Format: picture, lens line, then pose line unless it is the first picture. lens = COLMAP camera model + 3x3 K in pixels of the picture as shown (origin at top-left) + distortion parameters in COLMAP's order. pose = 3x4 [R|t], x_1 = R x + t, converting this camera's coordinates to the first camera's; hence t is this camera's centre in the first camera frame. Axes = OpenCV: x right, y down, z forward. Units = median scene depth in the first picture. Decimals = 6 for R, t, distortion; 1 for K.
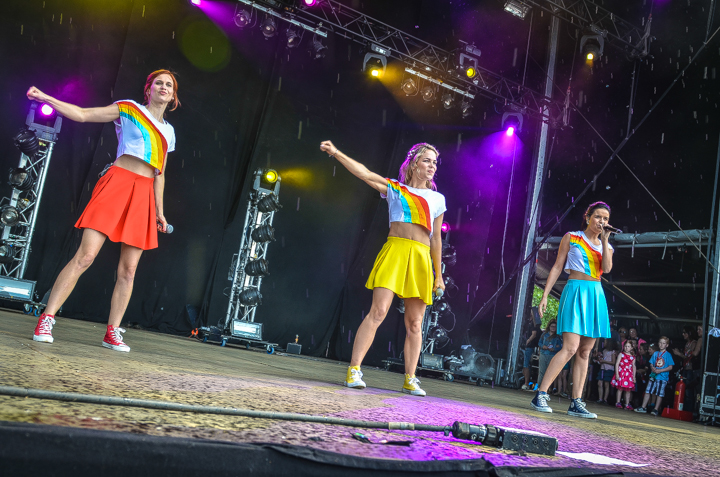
lens RADIAL K [[757.9, 0, 360.0], [0, 757.9, 238.5], [0, 0, 1]] dist [-0.032677, -0.010704]
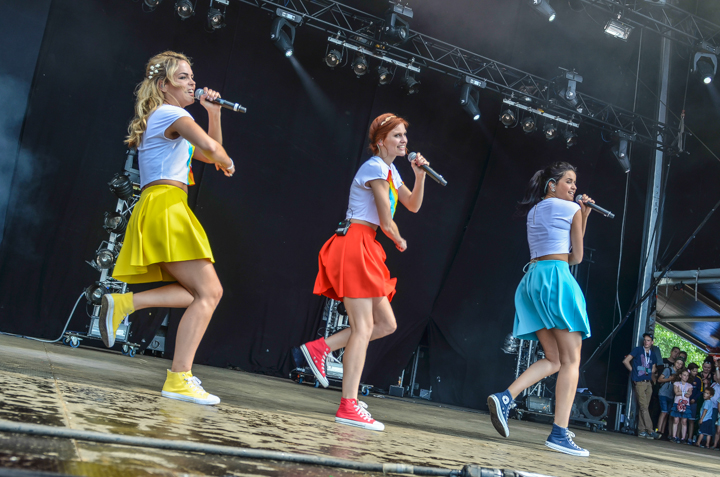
lens RADIAL K [[757.9, 0, 360.0], [0, 757.9, 238.5], [0, 0, 1]] dist [-0.032677, -0.010704]
pose [[0.986667, -0.028019, -0.160325, 0.029486], [0.018668, 0.998052, -0.059535, 0.007147], [0.161680, 0.055749, 0.985267, 0.025439]]
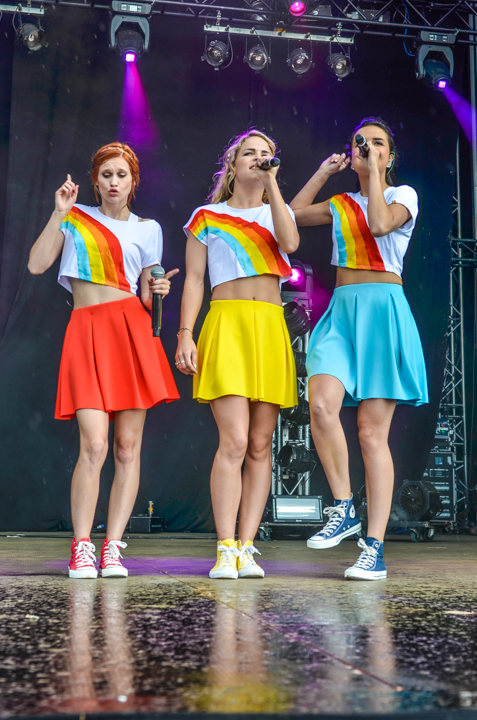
lens RADIAL K [[1093.7, 0, 237.6], [0, 1093.7, 311.5], [0, 0, 1]] dist [0.010479, -0.169105]
pose [[0.913709, -0.217958, -0.342972, 0.333520], [0.193865, 0.975554, -0.103489, 0.088106], [0.357144, 0.028069, 0.933628, 0.216683]]
